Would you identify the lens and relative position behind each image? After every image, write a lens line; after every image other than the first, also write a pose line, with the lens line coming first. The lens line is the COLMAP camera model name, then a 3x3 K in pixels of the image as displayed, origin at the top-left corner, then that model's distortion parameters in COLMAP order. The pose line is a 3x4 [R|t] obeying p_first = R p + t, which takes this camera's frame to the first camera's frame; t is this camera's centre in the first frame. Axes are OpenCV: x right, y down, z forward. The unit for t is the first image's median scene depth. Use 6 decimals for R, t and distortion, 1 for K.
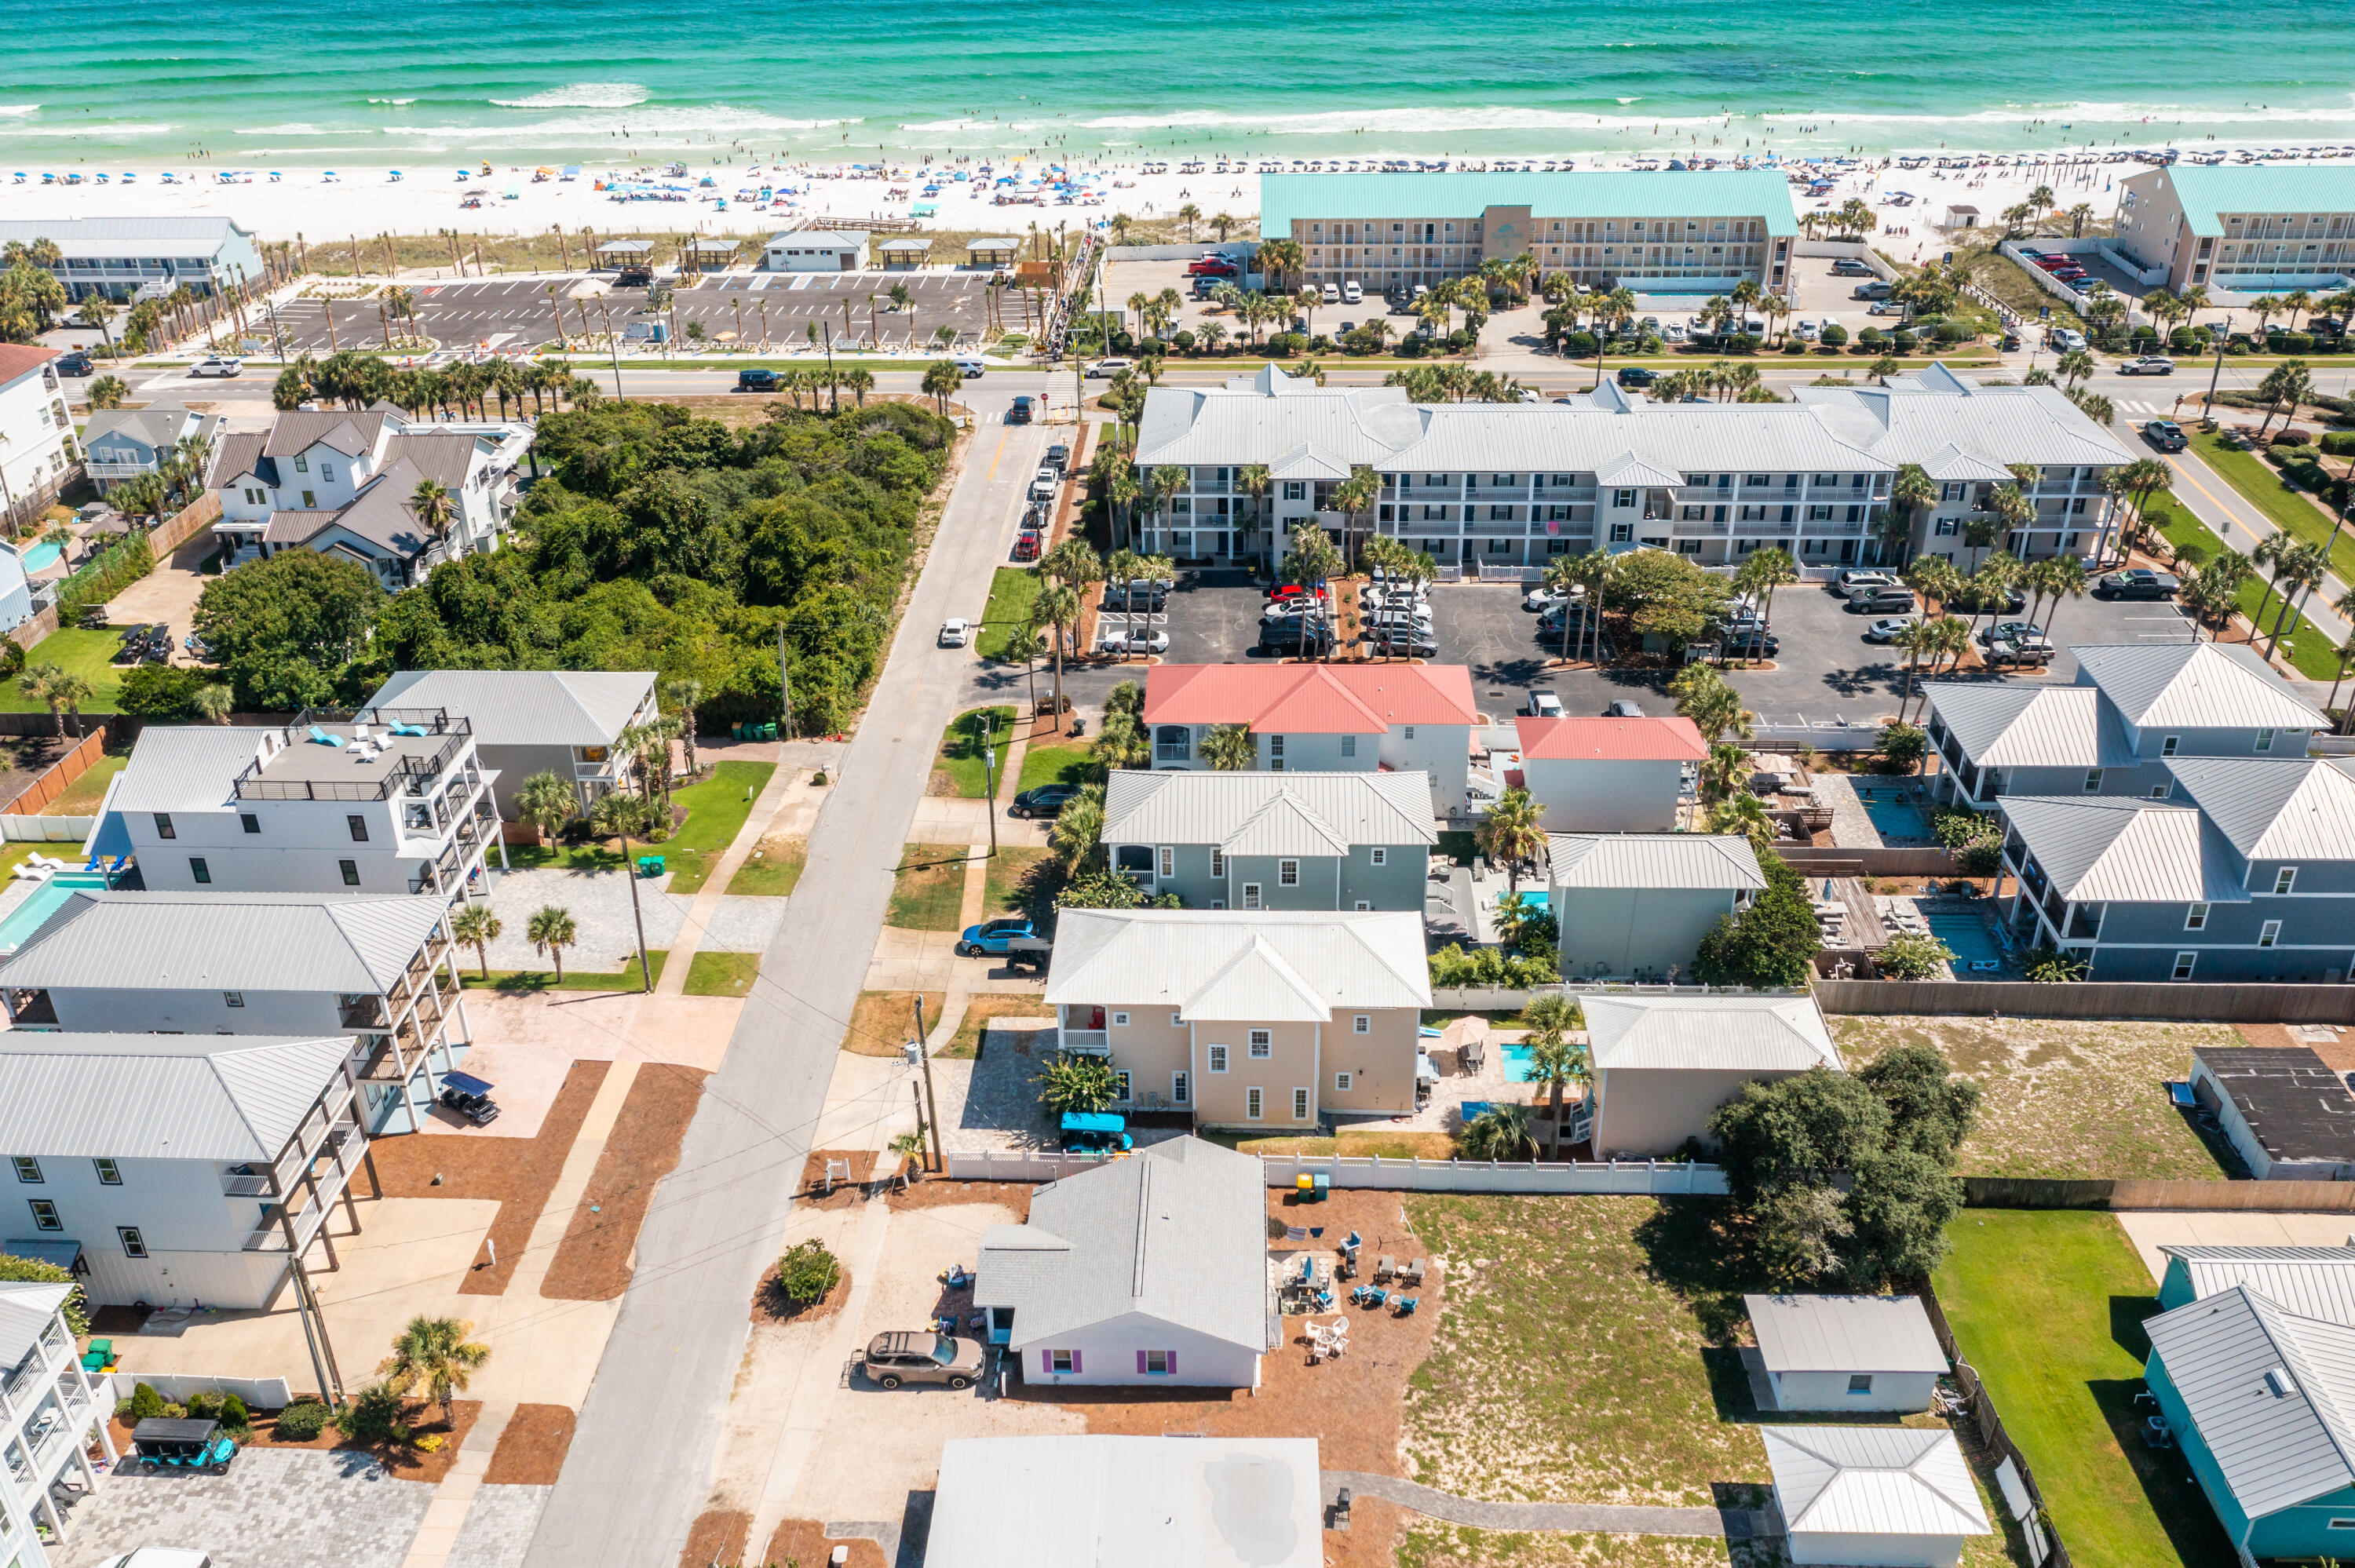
lens RADIAL K [[1939.6, 0, 1178.6], [0, 1939.6, 781.4], [0, 0, 1]] dist [-0.007303, 0.007063]
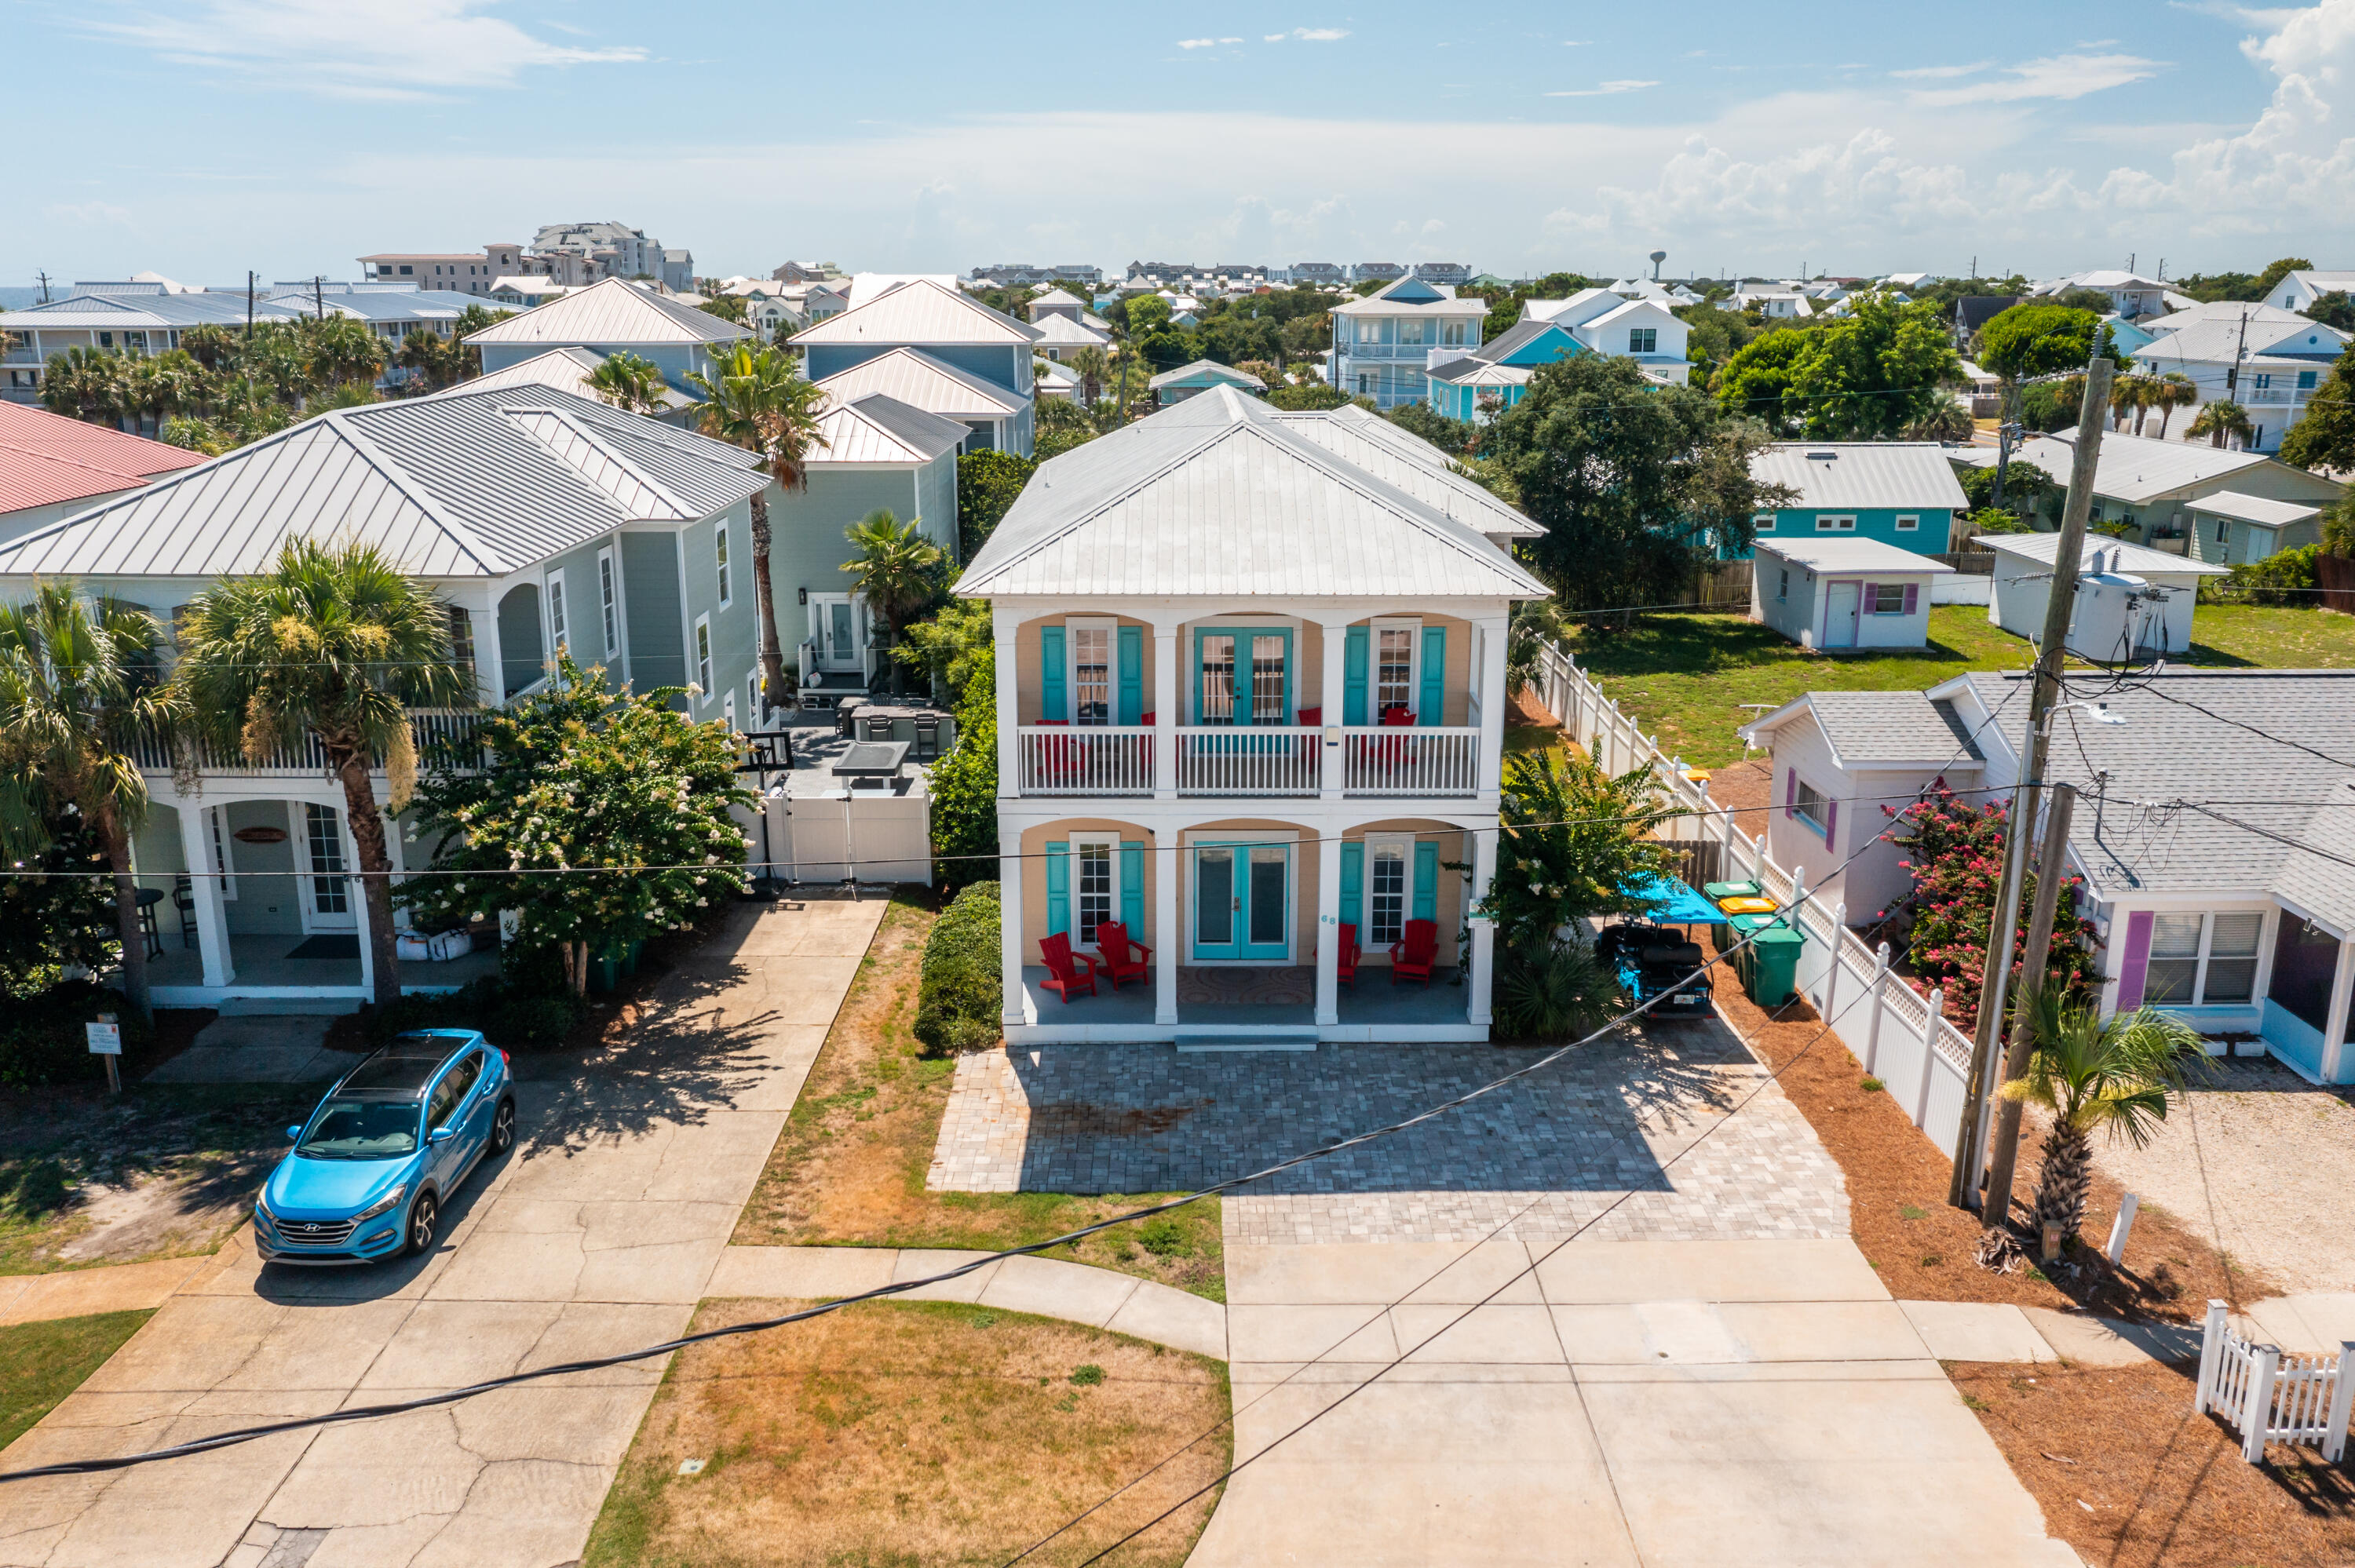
lens RADIAL K [[1859.6, 0, 1178.3], [0, 1859.6, 776.1], [0, 0, 1]] dist [-0.006059, 0.003393]
pose [[-0.045169, -0.241839, 0.969264, -0.229875], [0.483473, 0.843764, 0.233057, 0.030817], [-0.874193, 0.479140, 0.078810, 0.702620]]
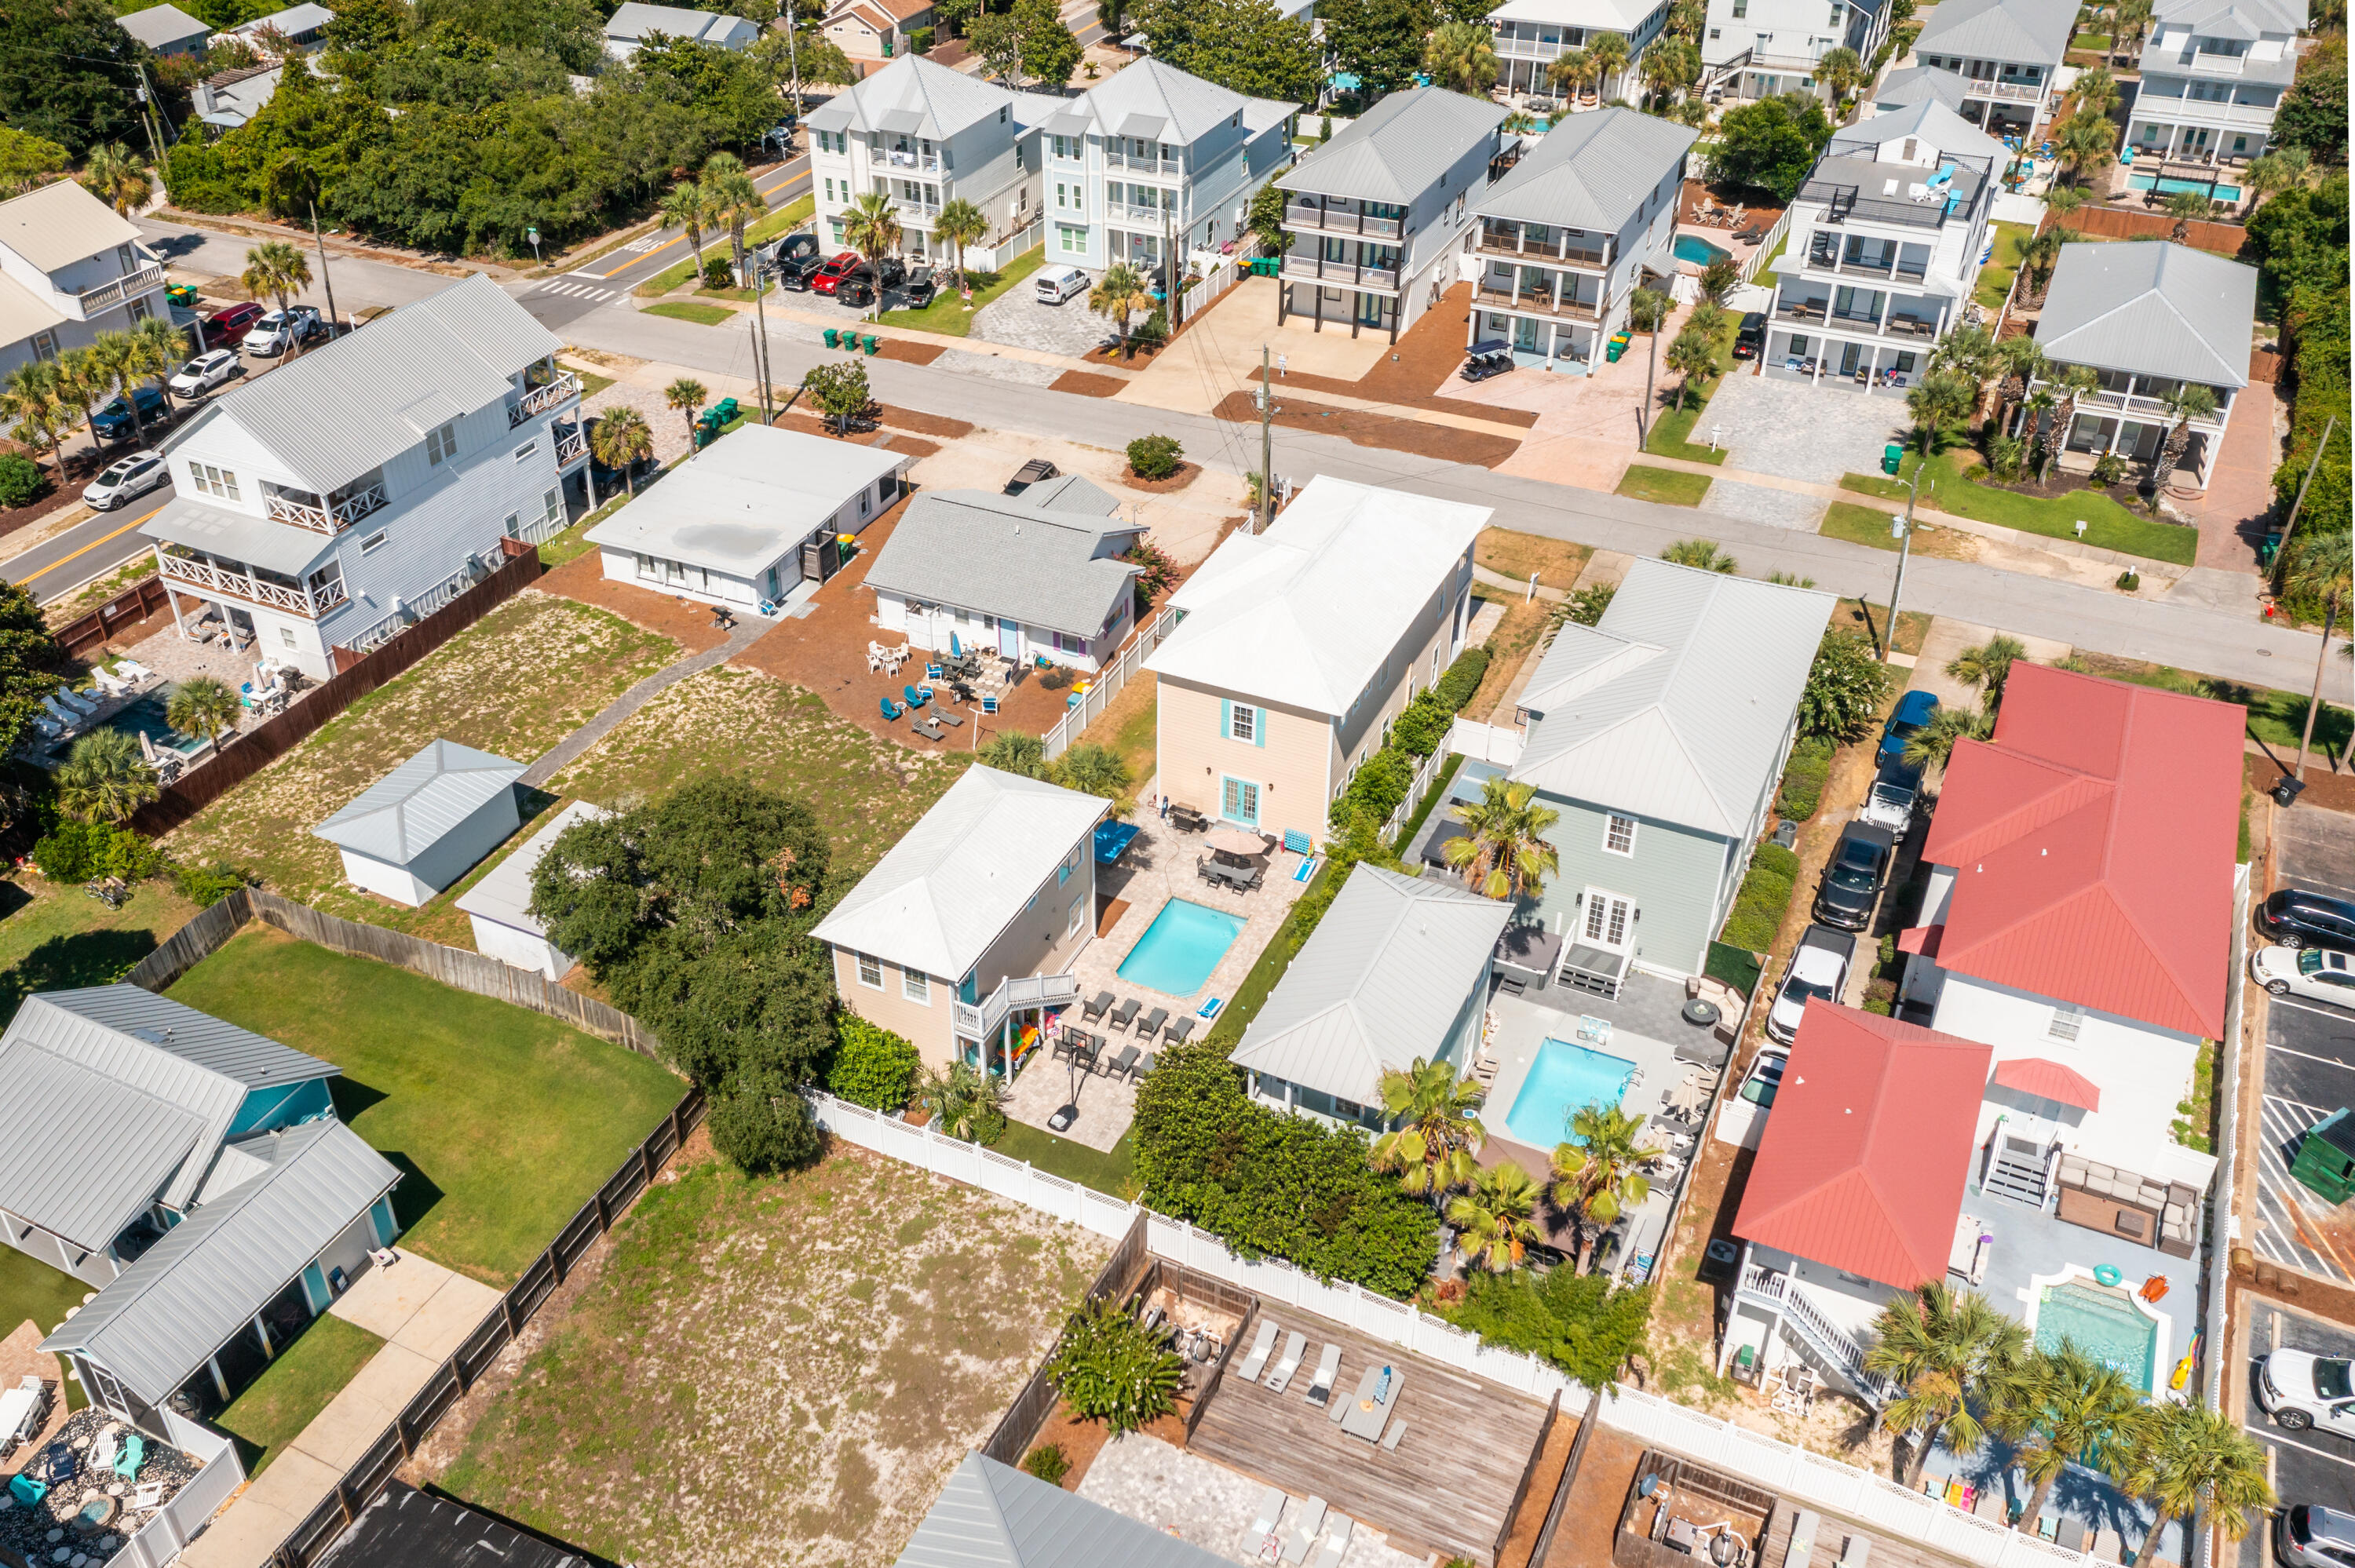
lens RADIAL K [[2032.7, 0, 1073.3], [0, 2032.7, 778.6], [0, 0, 1]] dist [0.000424, -0.006817]
pose [[-0.422157, 0.531662, -0.734247, 0.533317], [-0.413606, 0.607779, 0.677890, -0.283937], [0.806668, 0.589865, -0.036679, 0.694292]]
